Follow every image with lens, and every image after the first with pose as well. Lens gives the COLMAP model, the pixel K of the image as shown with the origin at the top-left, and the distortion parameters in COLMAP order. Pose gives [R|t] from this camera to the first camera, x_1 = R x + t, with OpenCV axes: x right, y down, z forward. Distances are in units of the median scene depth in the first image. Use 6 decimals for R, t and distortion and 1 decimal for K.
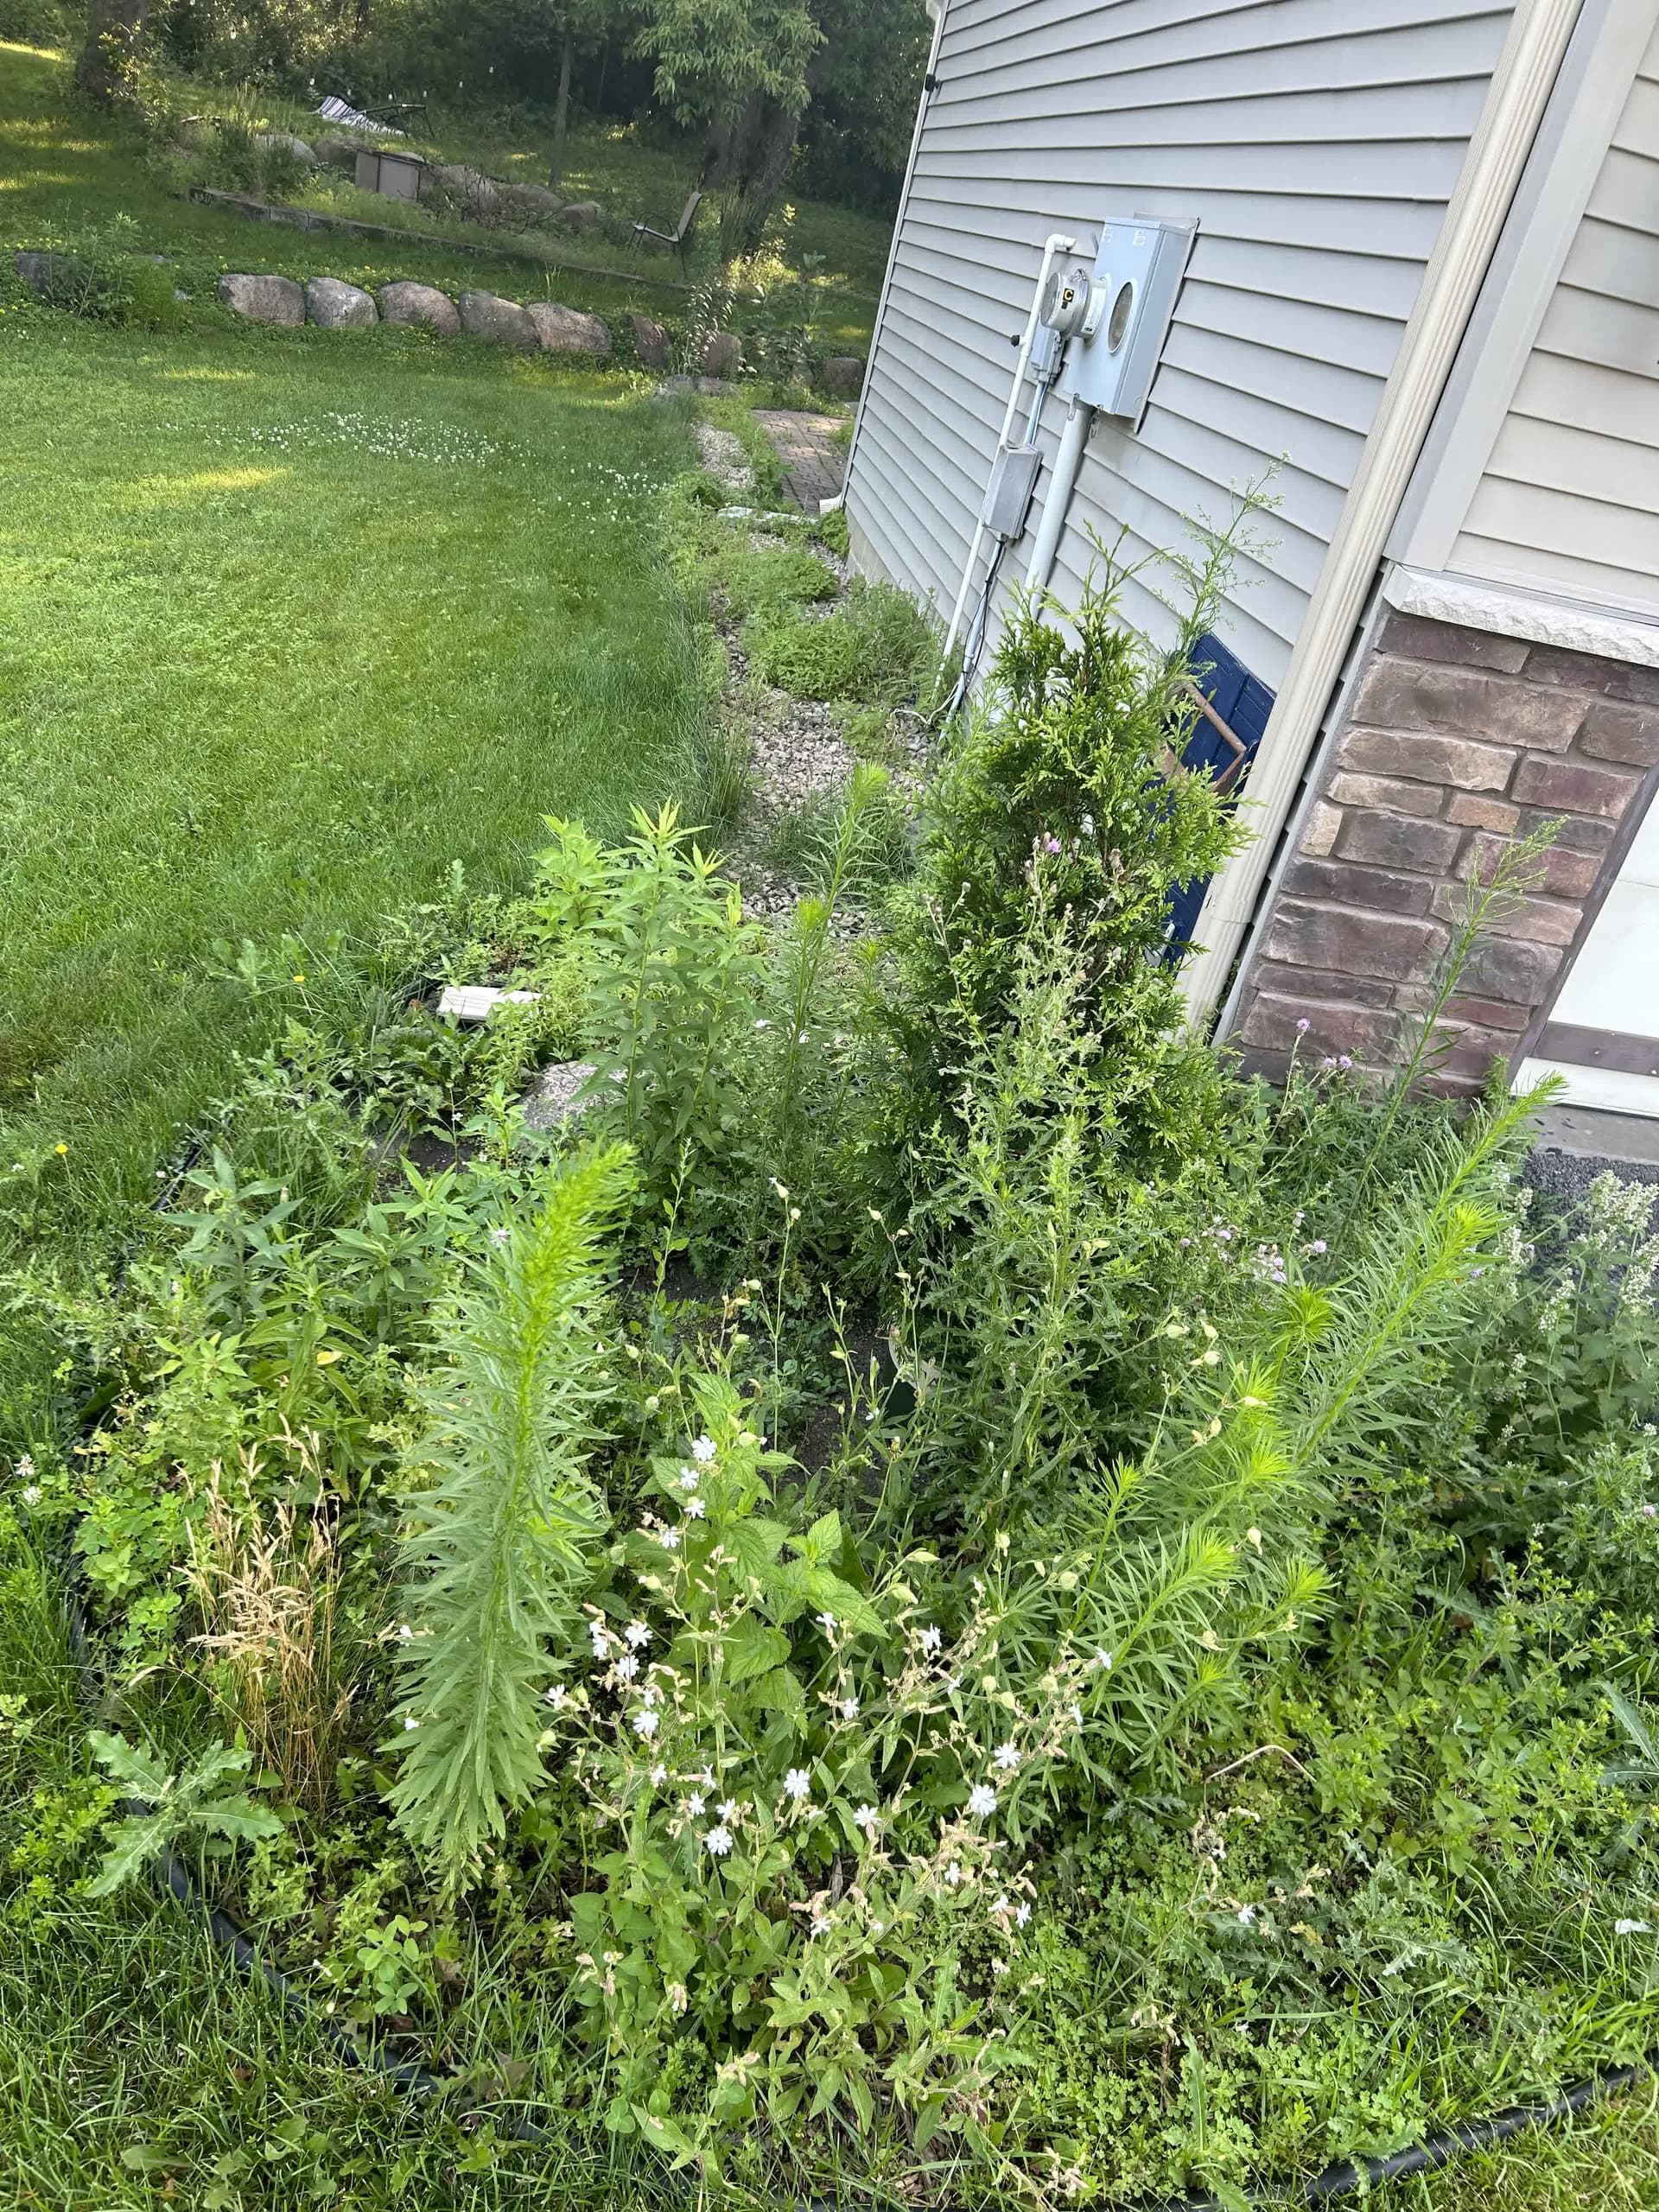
lens RADIAL K [[1634.8, 0, 829.5], [0, 1634.8, 1106.0], [0, 0, 1]] dist [0.004453, -0.008078]
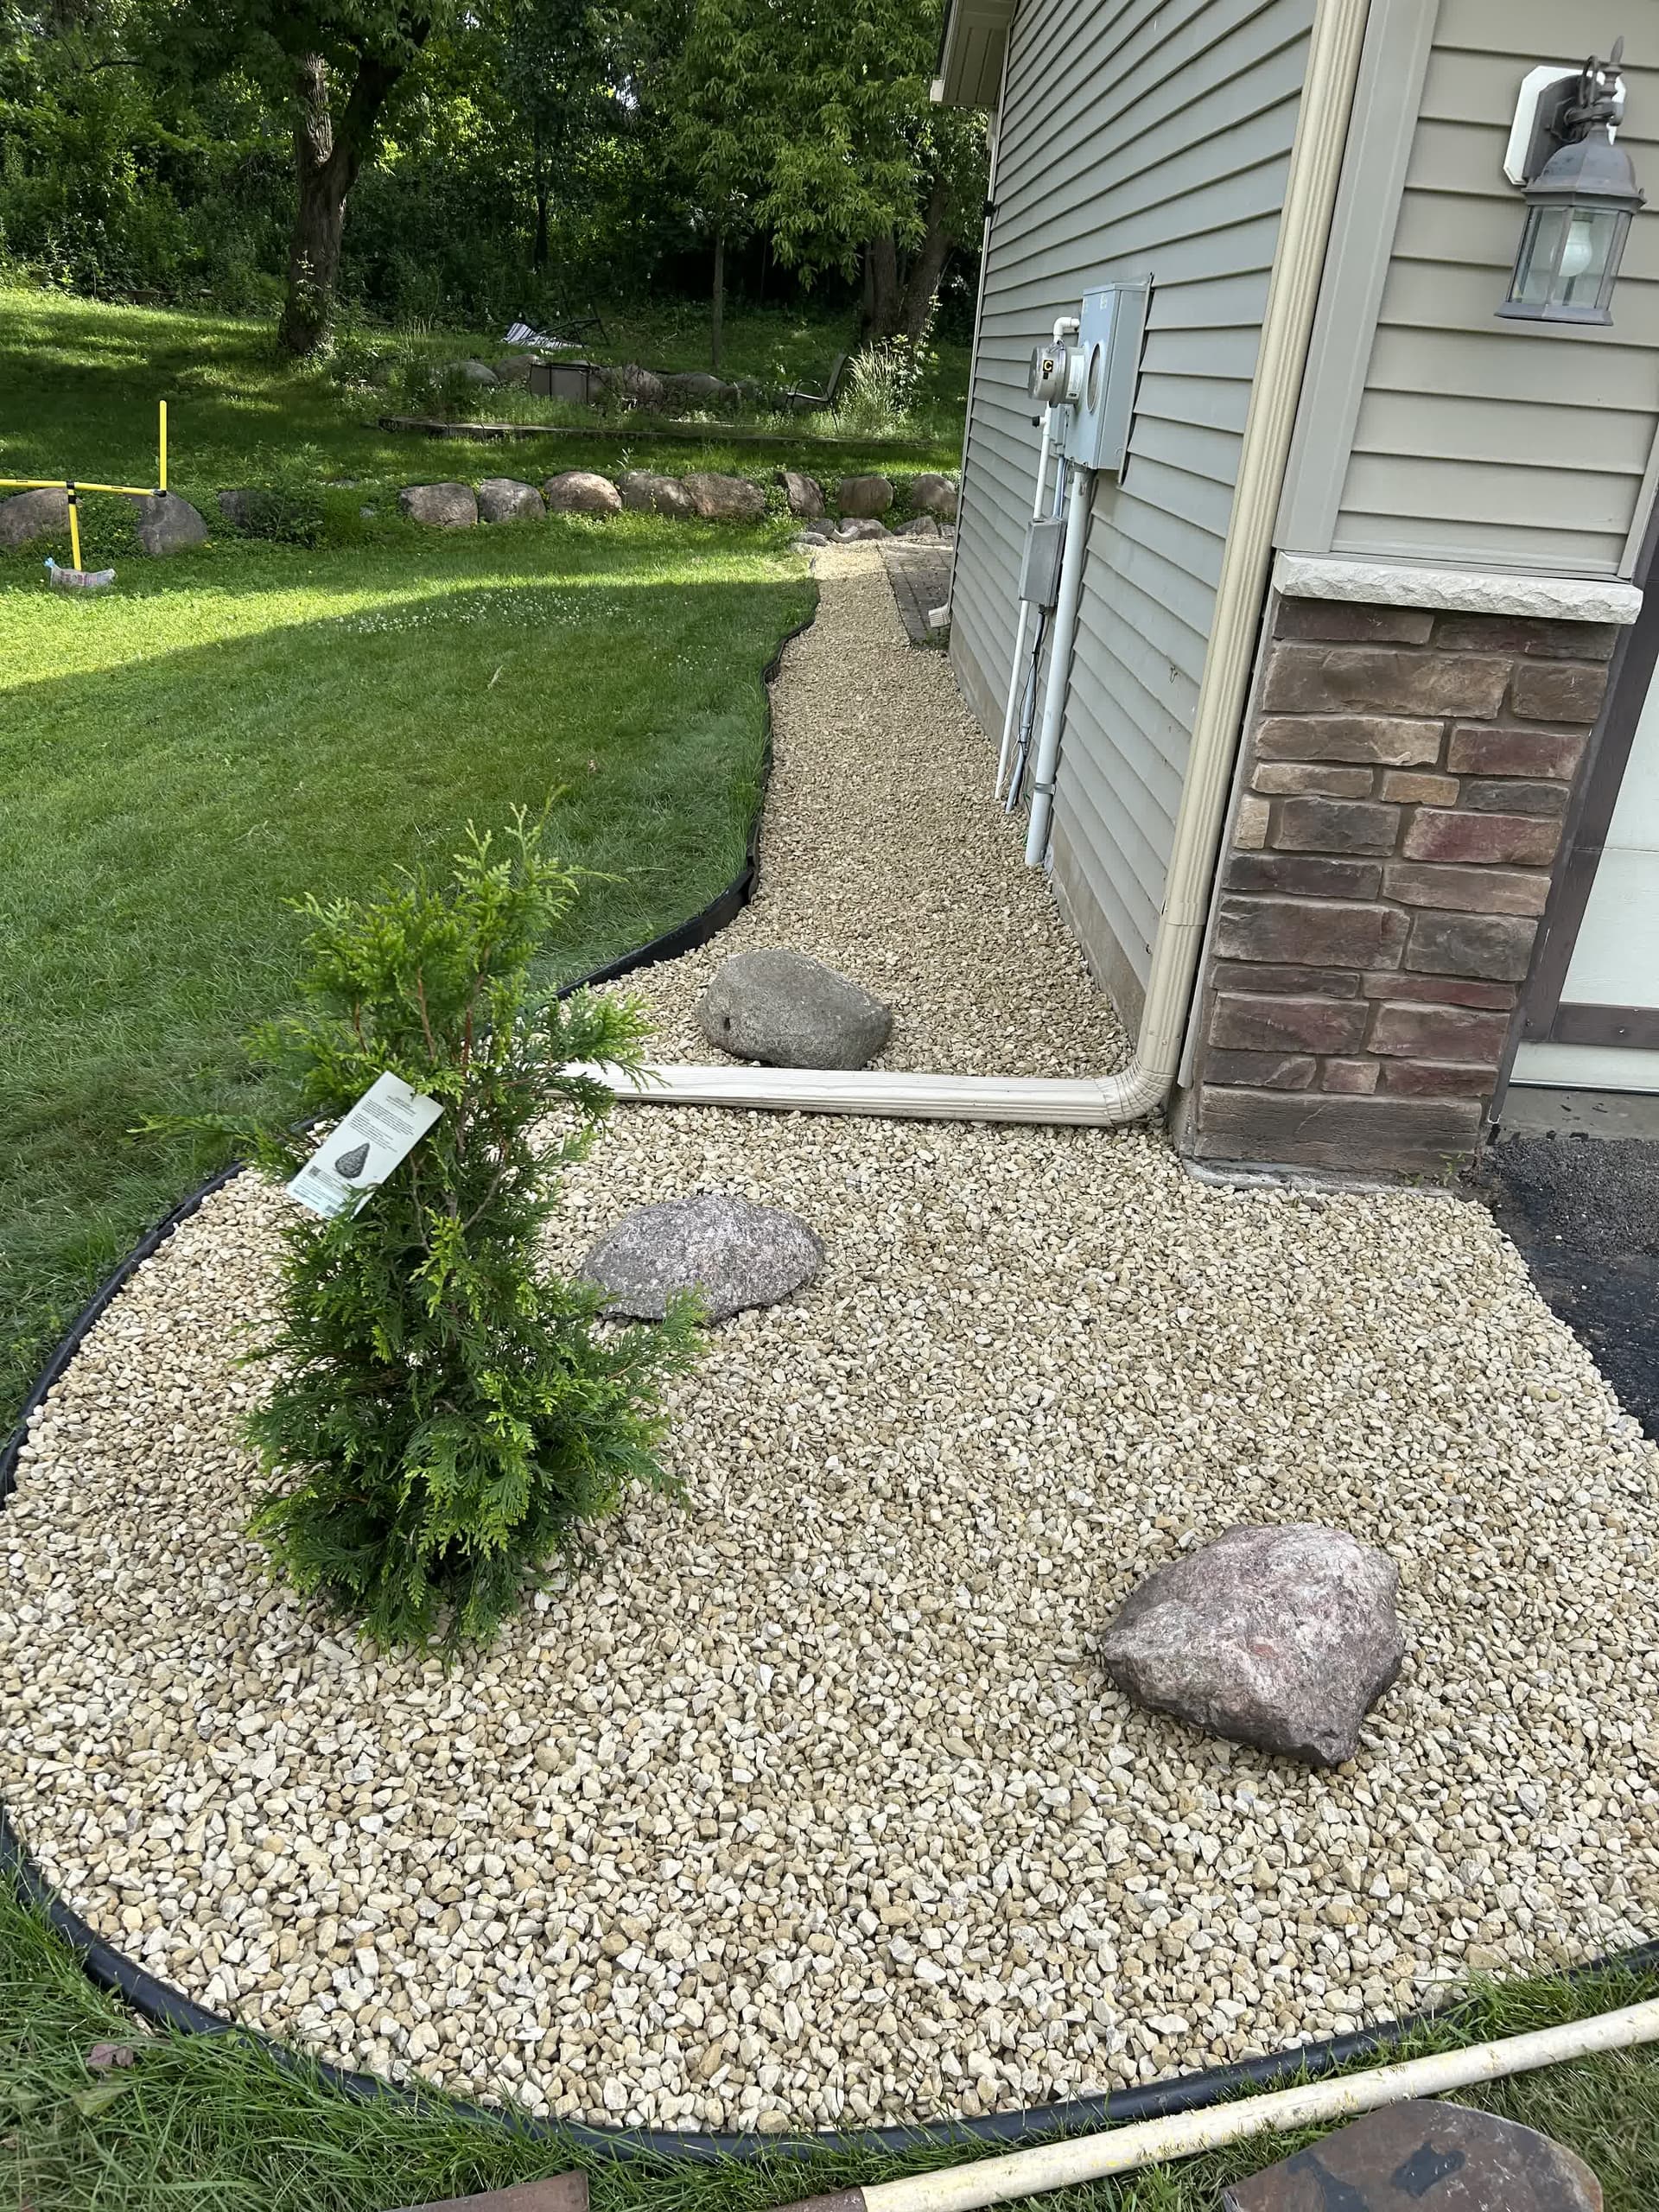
lens RADIAL K [[1632.8, 0, 829.5], [0, 1632.8, 1106.0], [0, 0, 1]] dist [-0.004821, 0.001591]
pose [[0.985468, -0.086442, -0.146220, 0.173300], [0.074933, 0.993772, -0.082473, 0.064090], [0.152438, 0.070318, 0.985808, -0.008735]]
